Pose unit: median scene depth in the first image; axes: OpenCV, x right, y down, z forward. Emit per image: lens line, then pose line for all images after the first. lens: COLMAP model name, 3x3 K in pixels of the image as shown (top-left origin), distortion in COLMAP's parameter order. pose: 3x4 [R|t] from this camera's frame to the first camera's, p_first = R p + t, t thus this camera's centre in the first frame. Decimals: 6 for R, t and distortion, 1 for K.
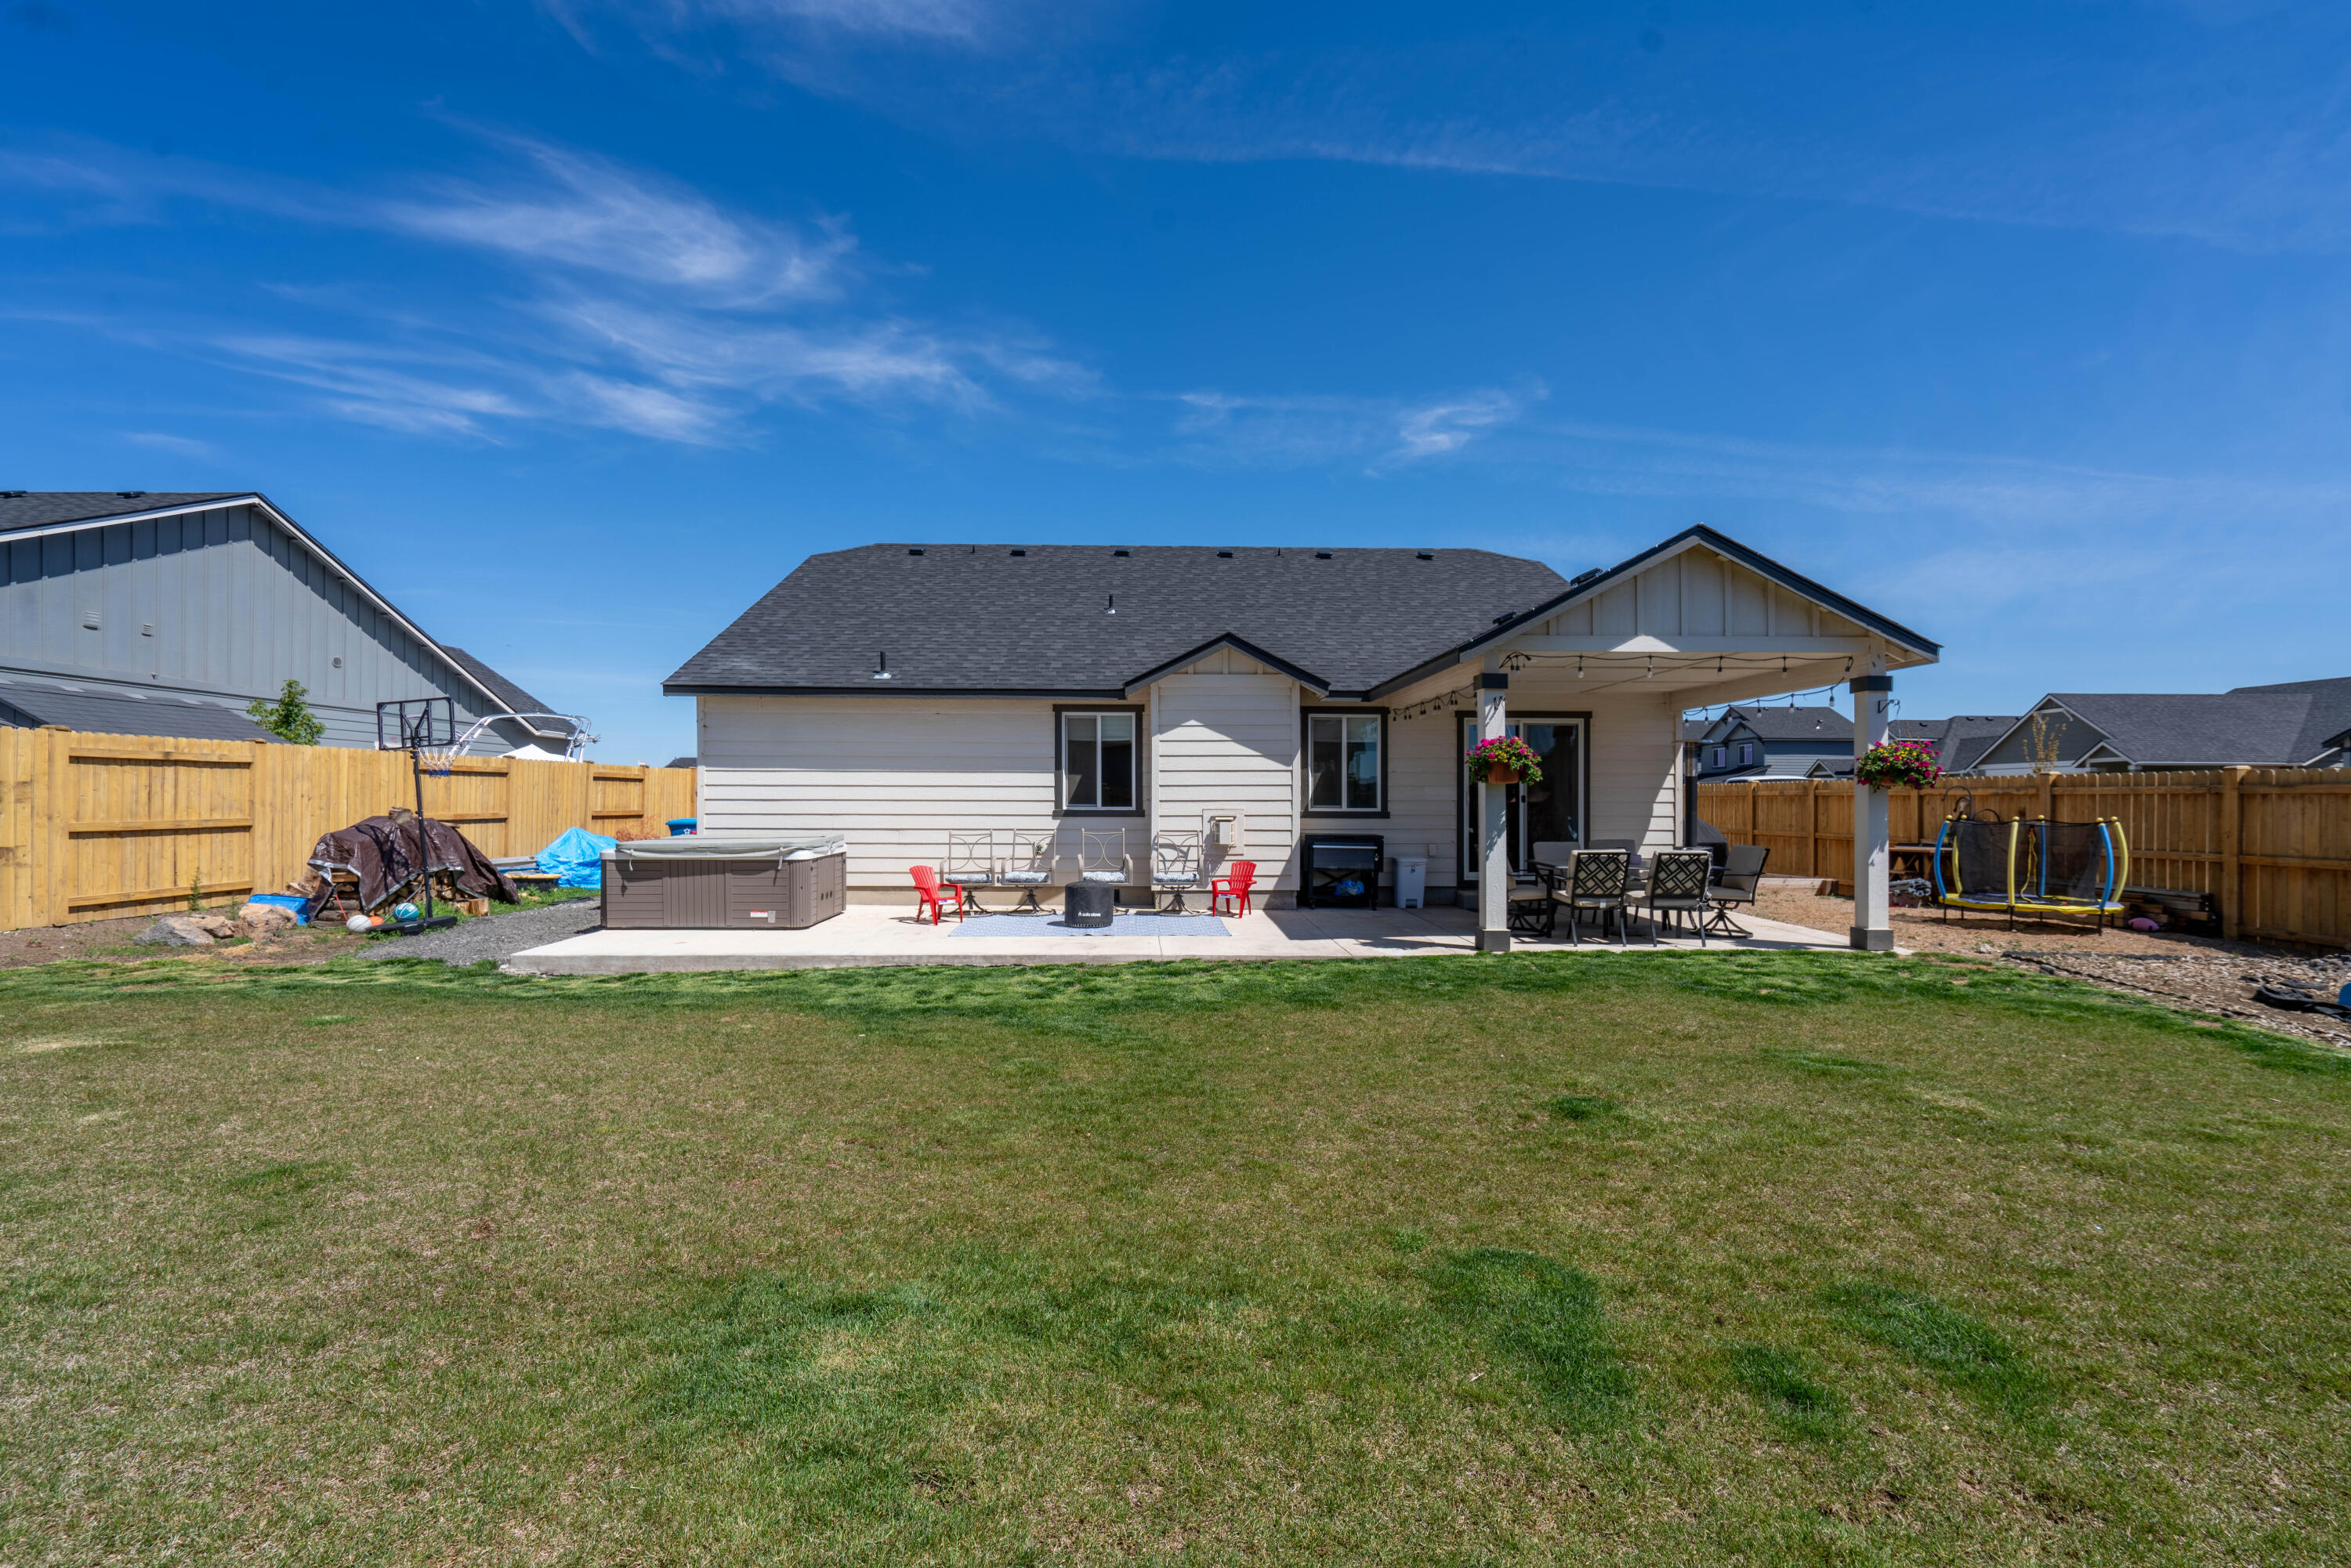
lens RADIAL K [[1068.6, 0, 1189.7], [0, 1068.6, 824.0], [0, 0, 1]] dist [-0.006547, 0.003353]
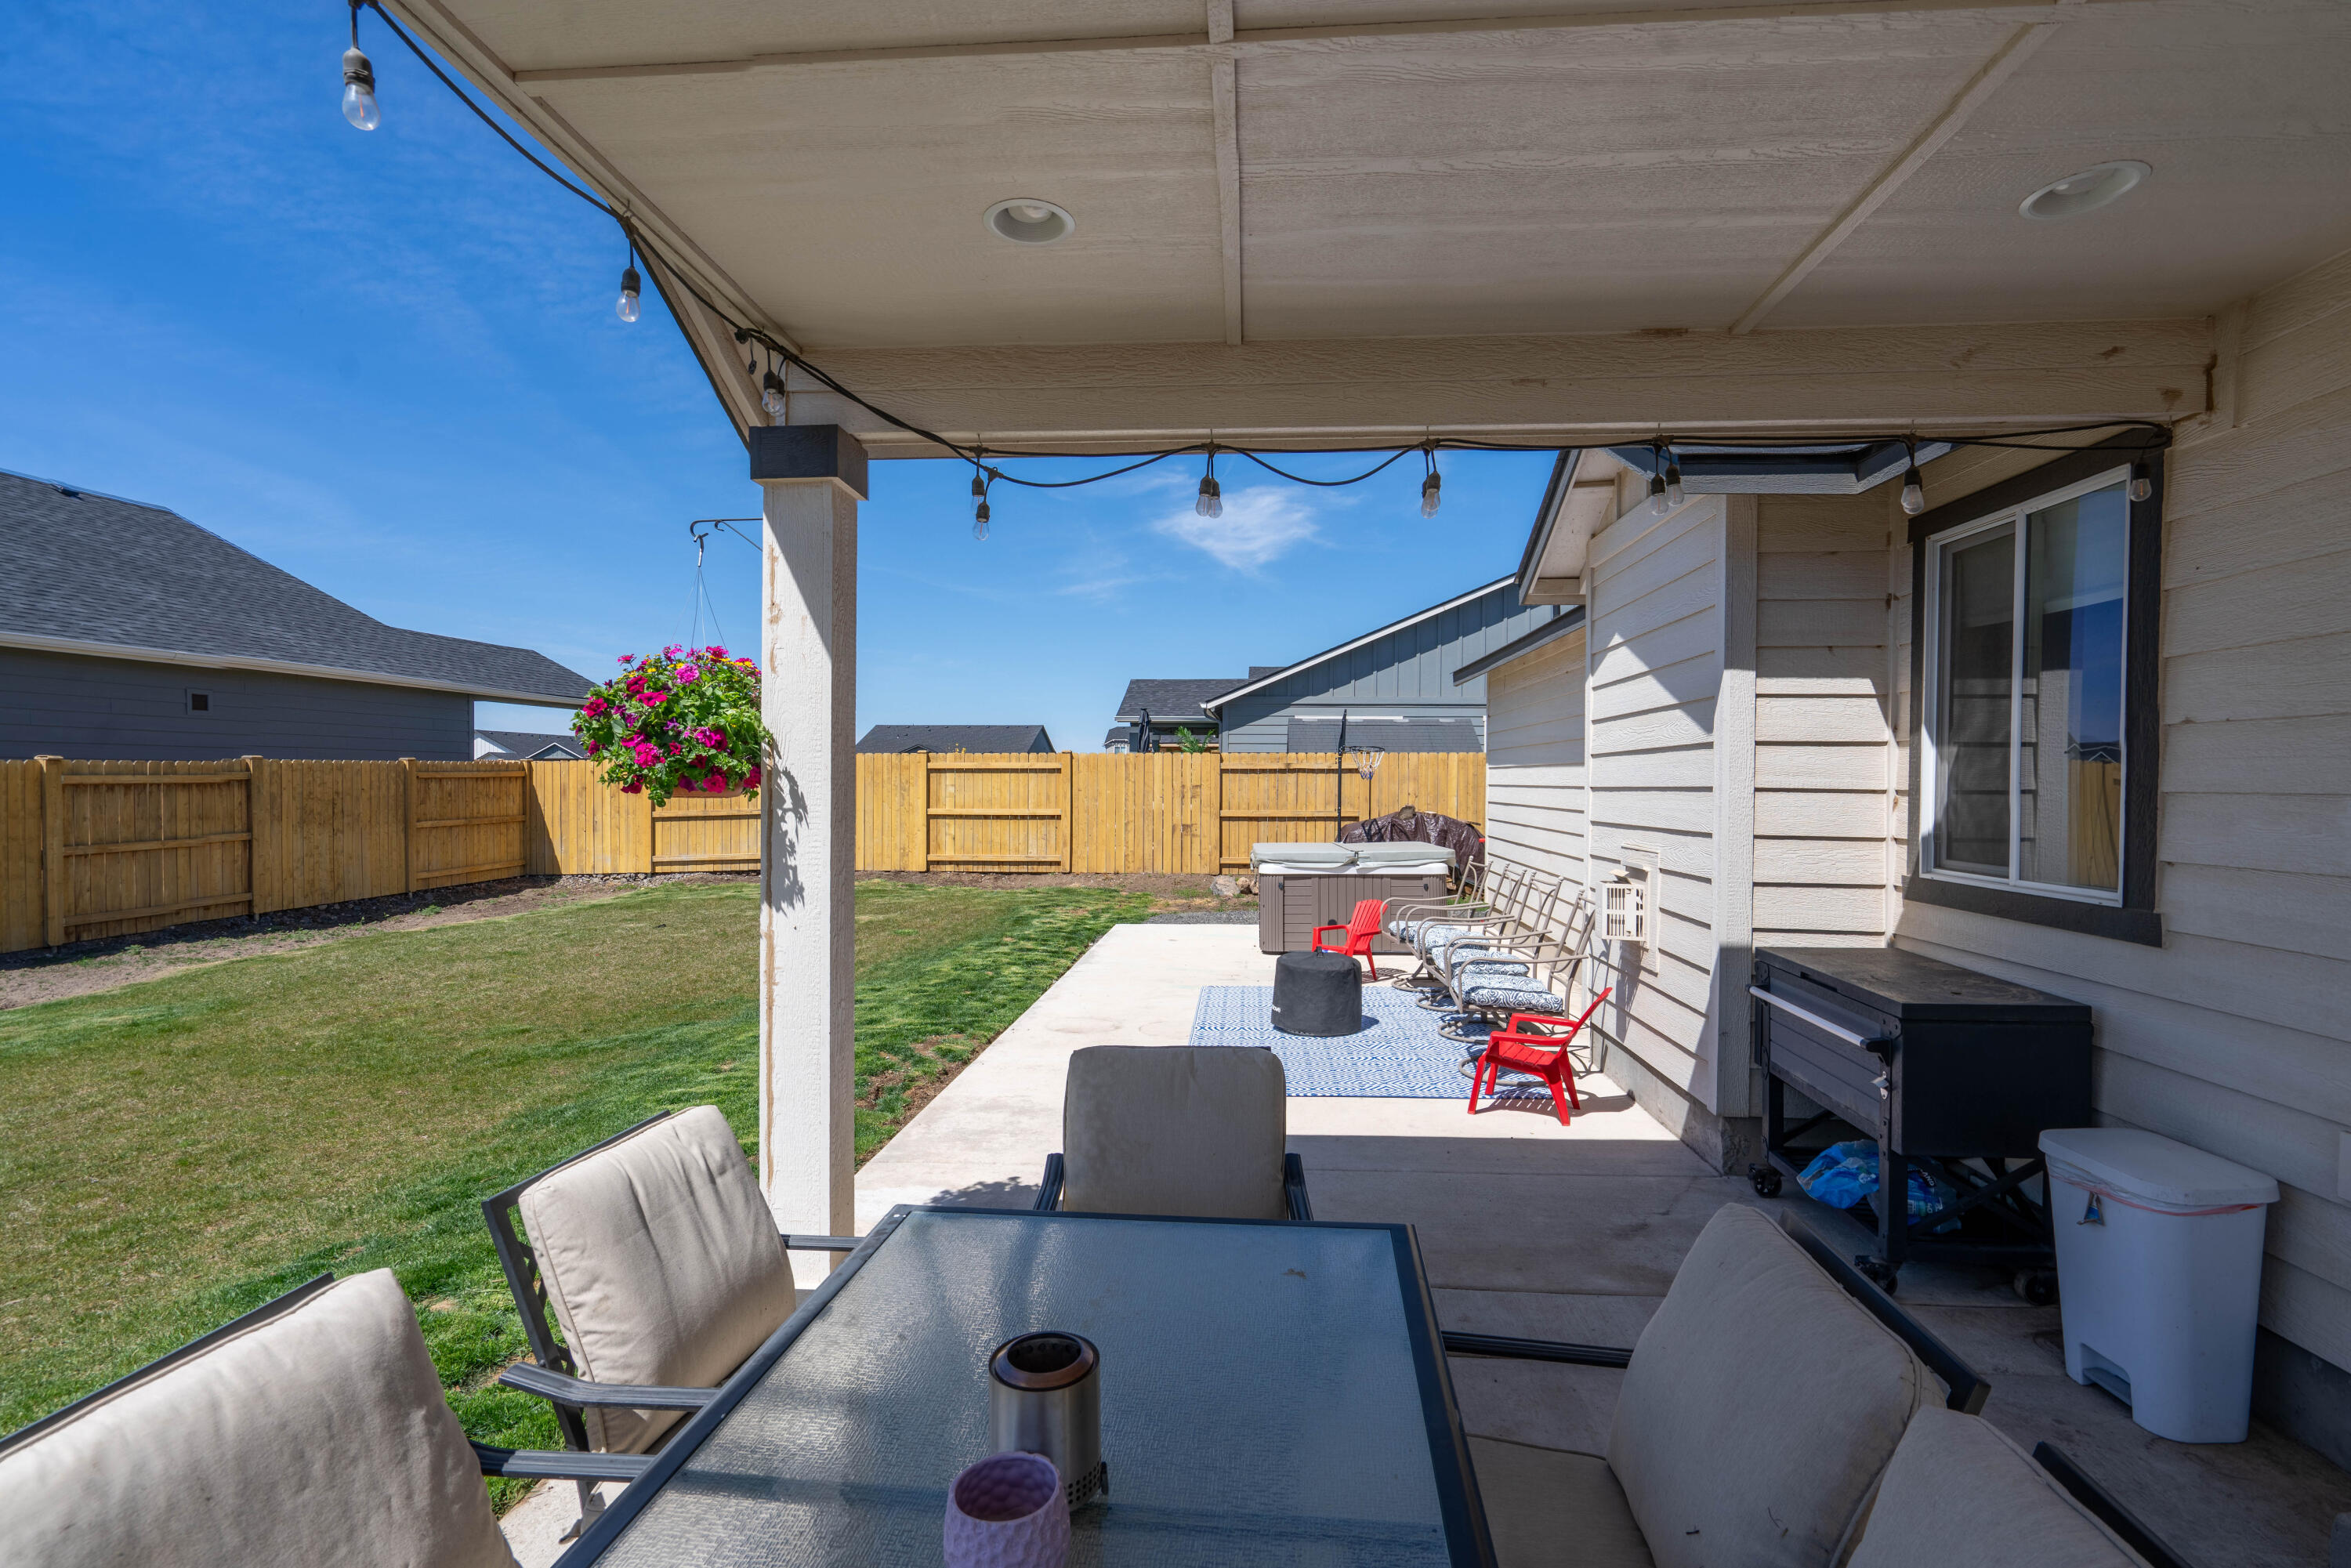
lens RADIAL K [[1068.6, 0, 1175.5], [0, 1068.6, 792.9], [0, 0, 1]] dist [-0.006547, 0.003353]
pose [[-0.107929, 0.007739, -0.994129, 0.417699], [-0.025936, 0.999607, 0.010597, -0.032716], [0.993820, 0.026927, -0.107686, 0.832766]]
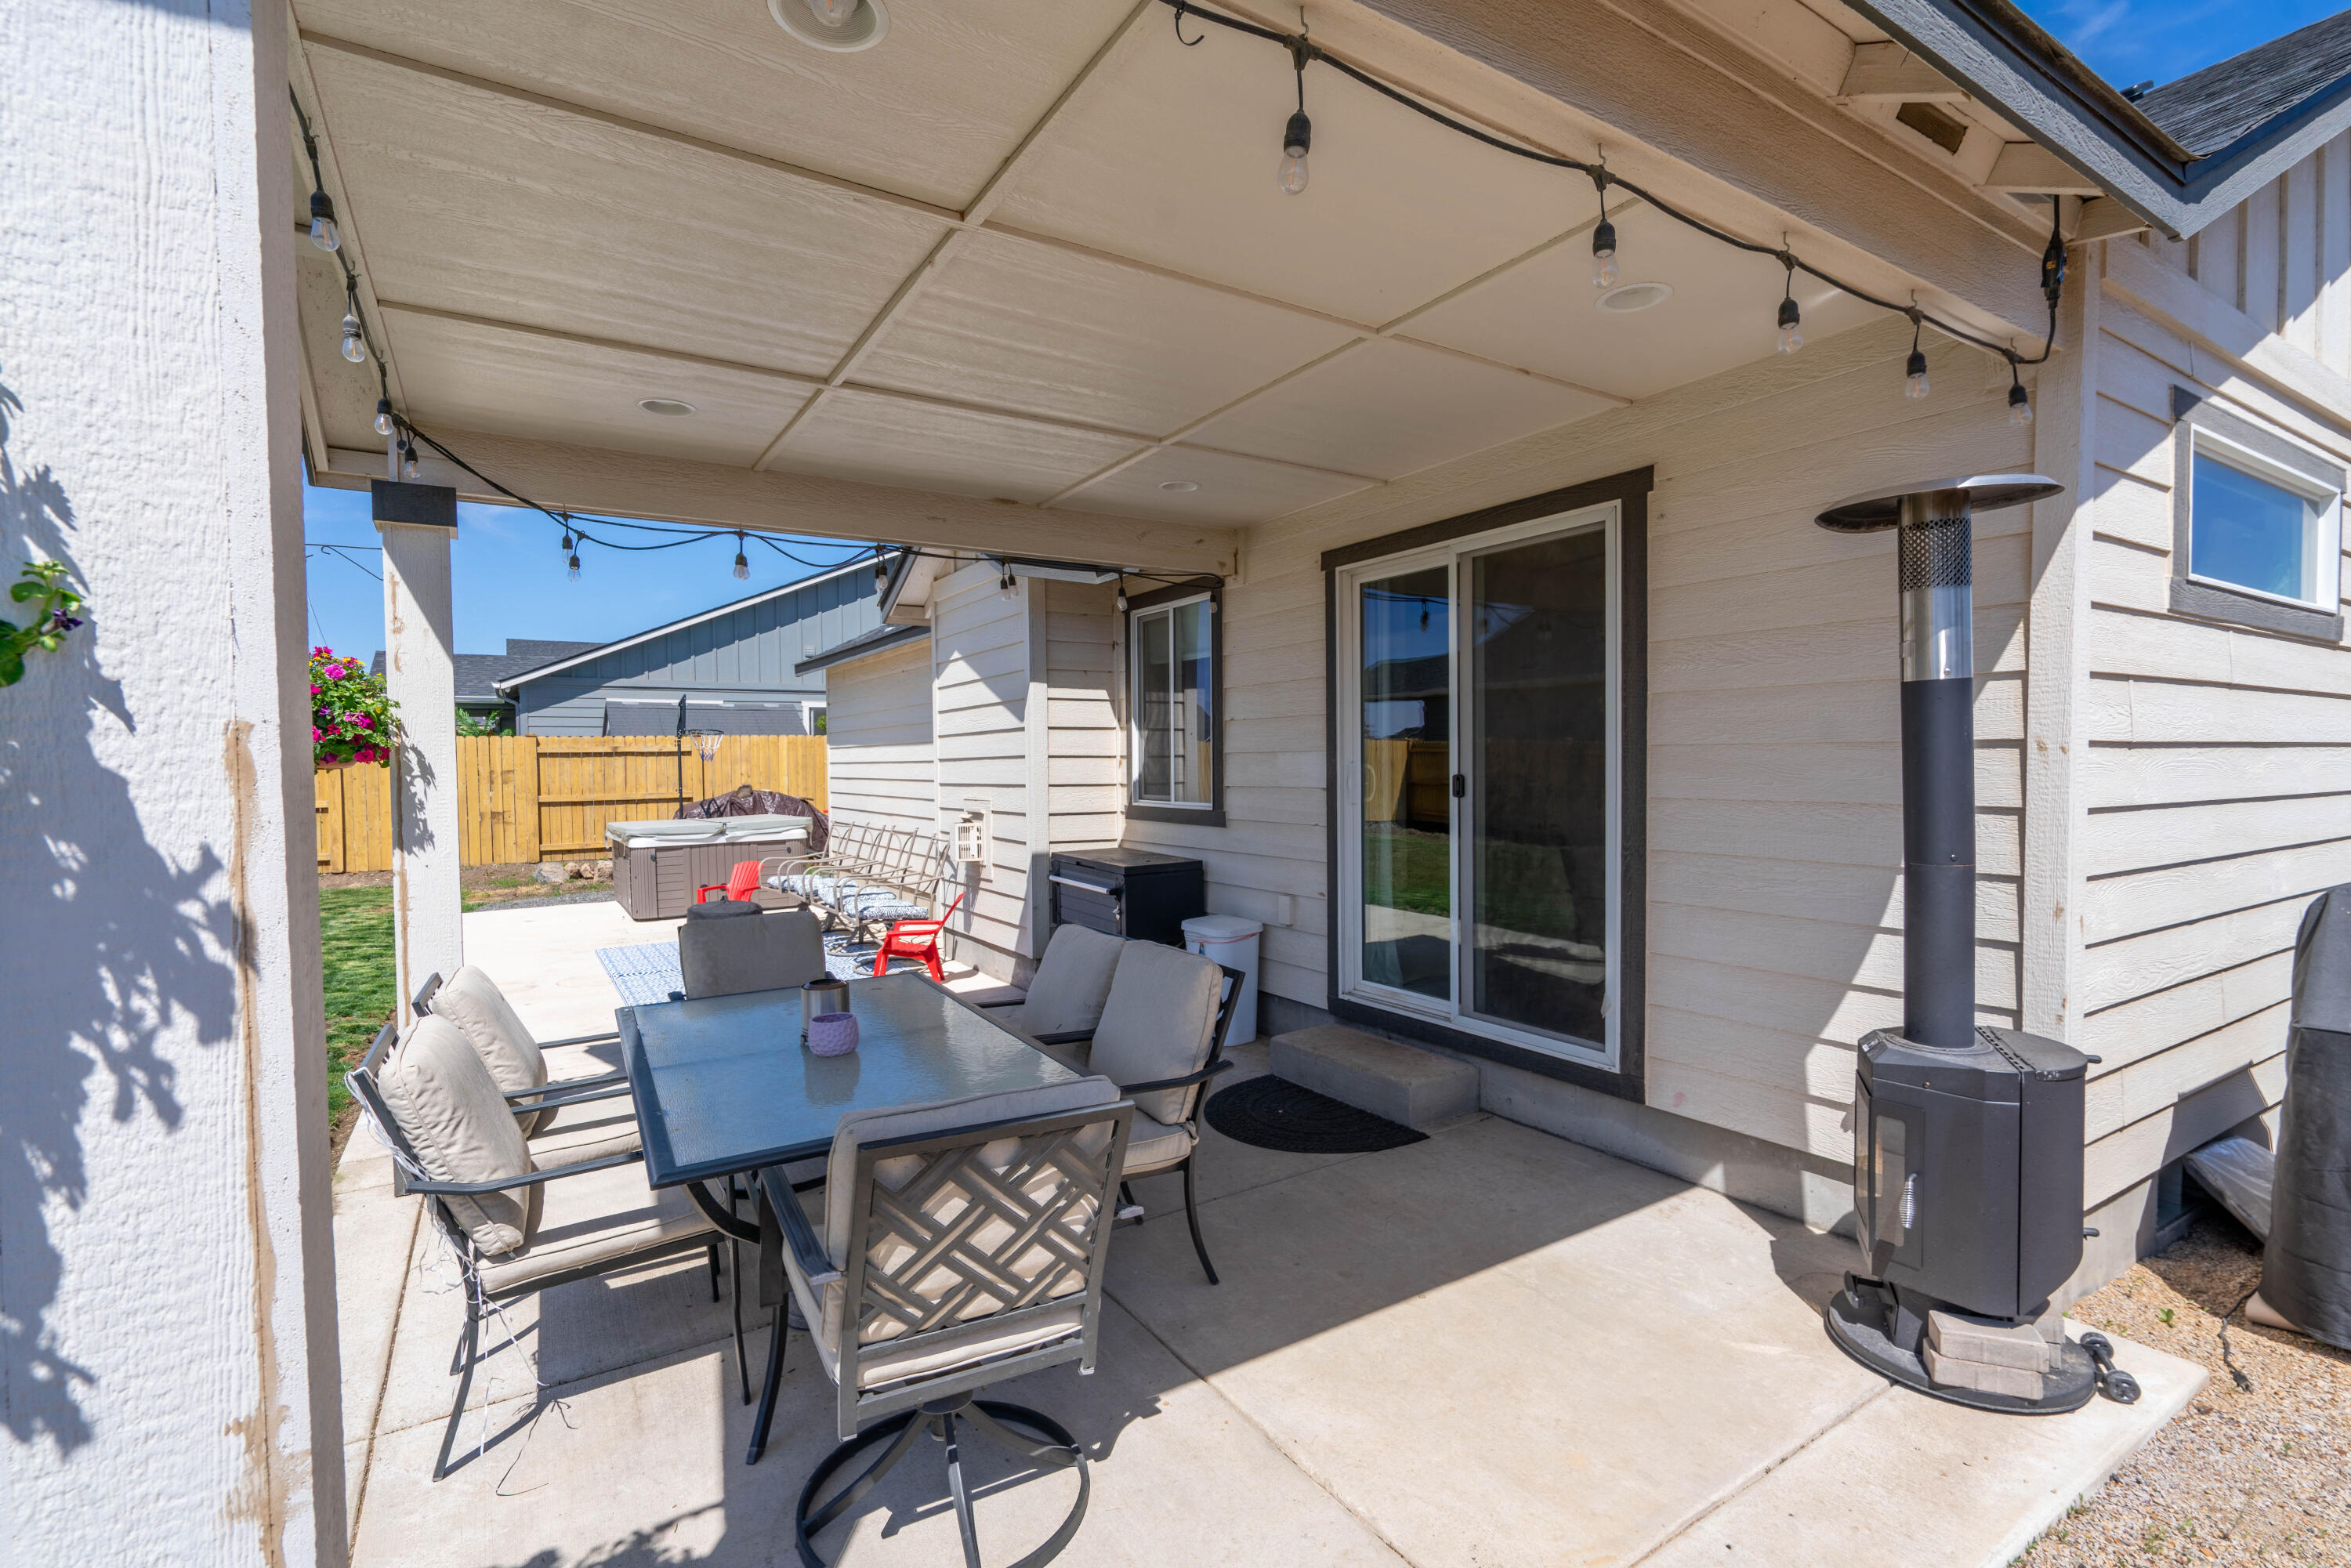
lens RADIAL K [[1068.6, 0, 1162.3], [0, 1068.6, 804.6], [0, 0, 1]] dist [-0.006547, 0.003353]
pose [[0.498355, 0.025481, -0.866599, 0.553790], [-0.004724, 0.999633, 0.026676, -0.026086], [0.866960, -0.009200, 0.498292, 0.763110]]
